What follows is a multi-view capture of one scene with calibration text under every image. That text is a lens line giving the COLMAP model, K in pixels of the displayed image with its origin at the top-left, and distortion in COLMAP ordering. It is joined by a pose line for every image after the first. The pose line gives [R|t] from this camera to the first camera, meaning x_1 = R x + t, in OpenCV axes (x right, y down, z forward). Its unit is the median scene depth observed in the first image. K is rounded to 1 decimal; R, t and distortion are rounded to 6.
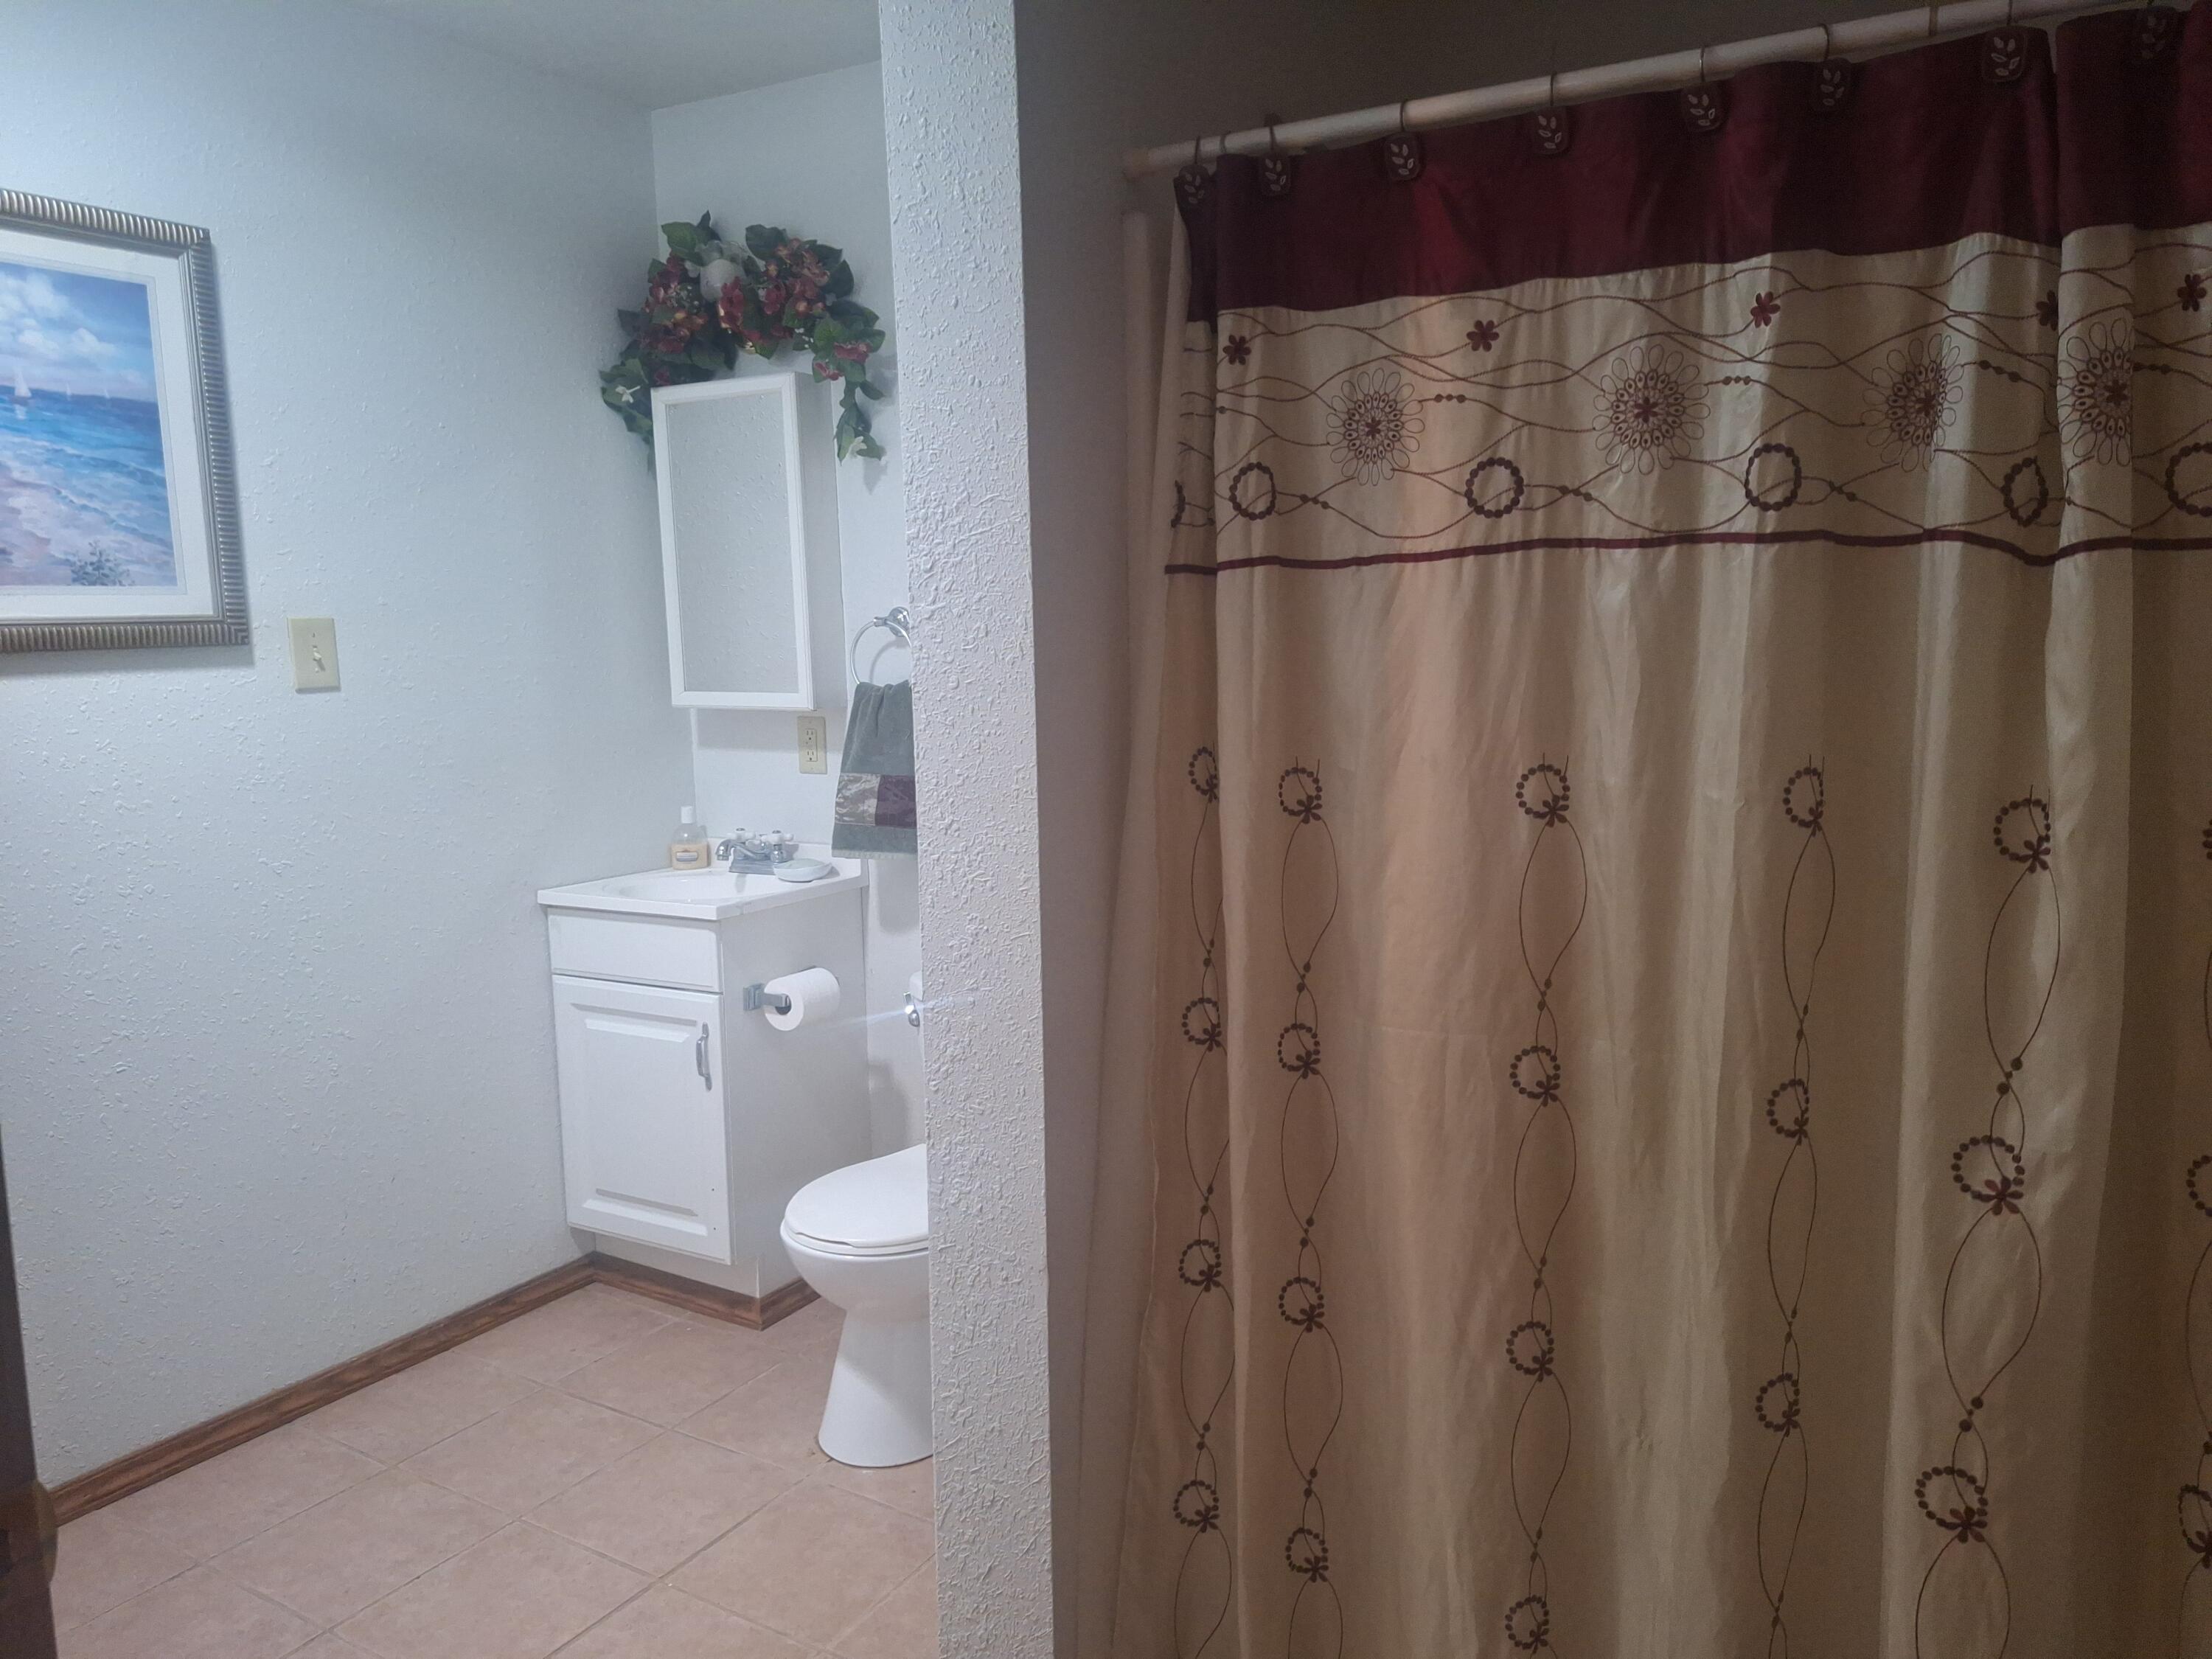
lens RADIAL K [[1516.8, 0, 1121.0], [0, 1516.8, 825.3], [0, 0, 1]] dist [0.105904, -0.123359]
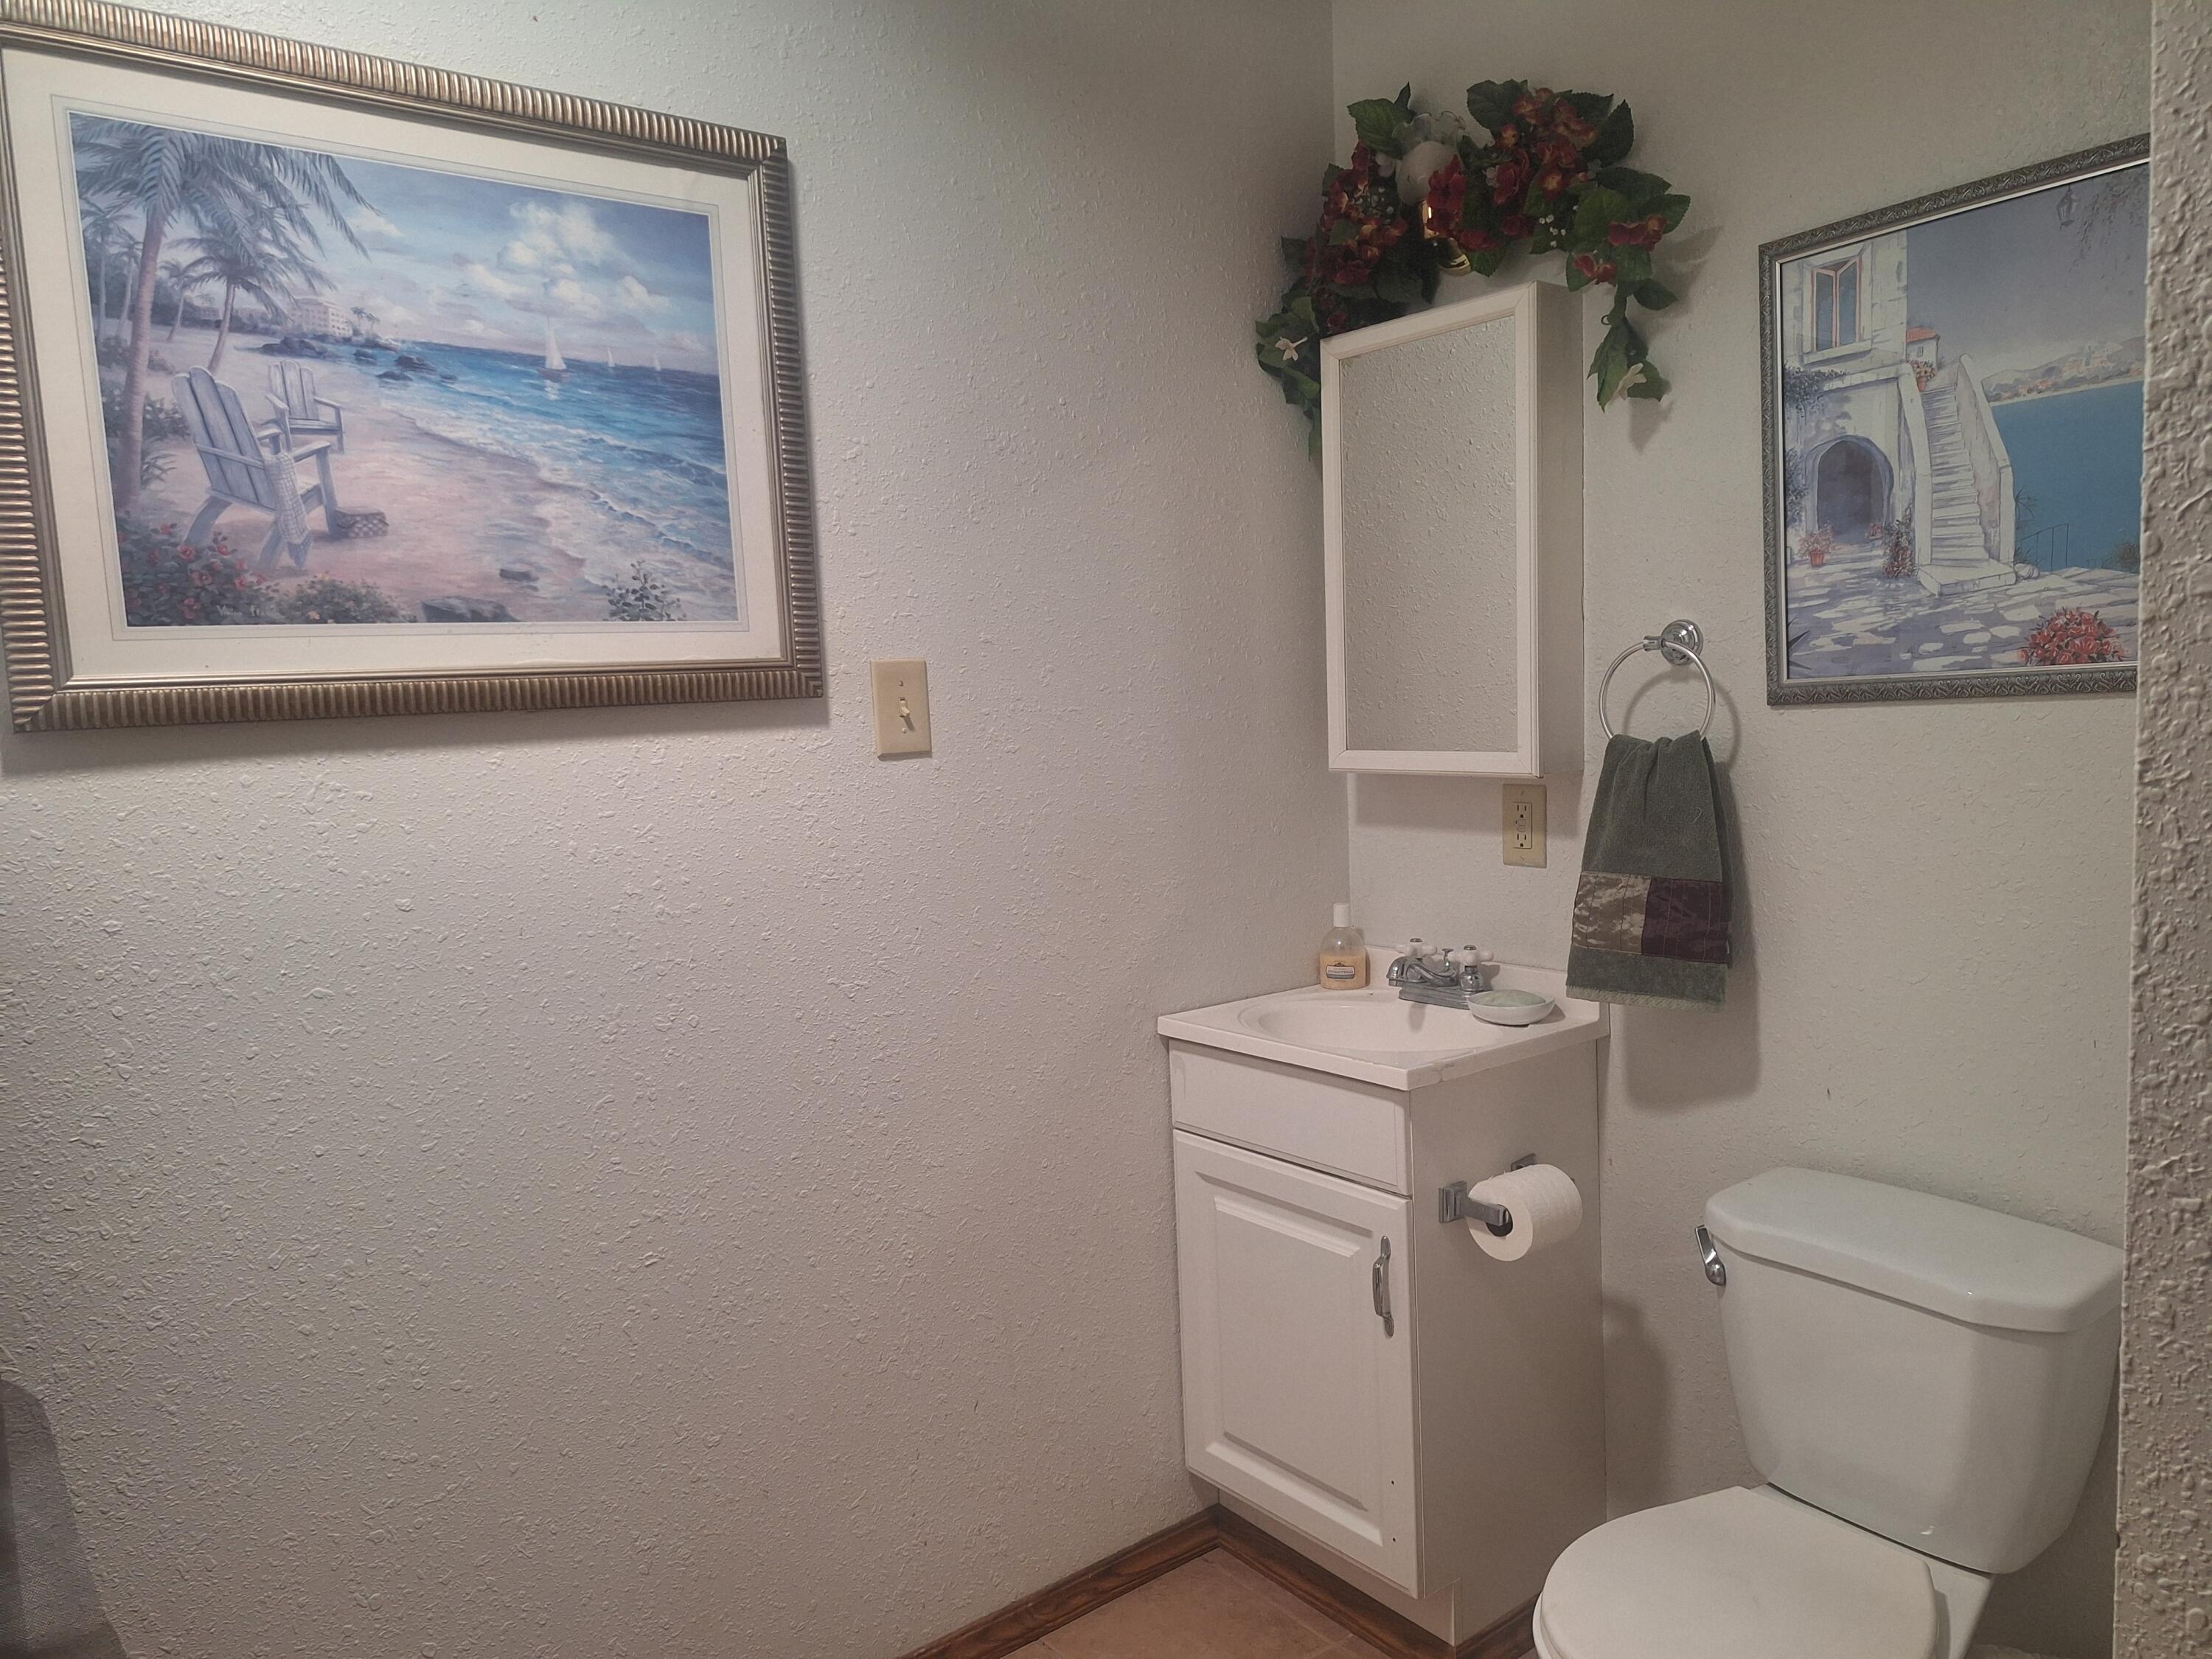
lens RADIAL K [[1516.8, 0, 1121.0], [0, 1516.8, 825.3], [0, 0, 1]] dist [0.105904, -0.123359]
pose [[0.935201, 0.015396, -0.353783, -0.139863], [-0.025471, 0.999391, -0.023838, -0.034328], [0.353201, 0.031304, 0.935024, 0.306391]]
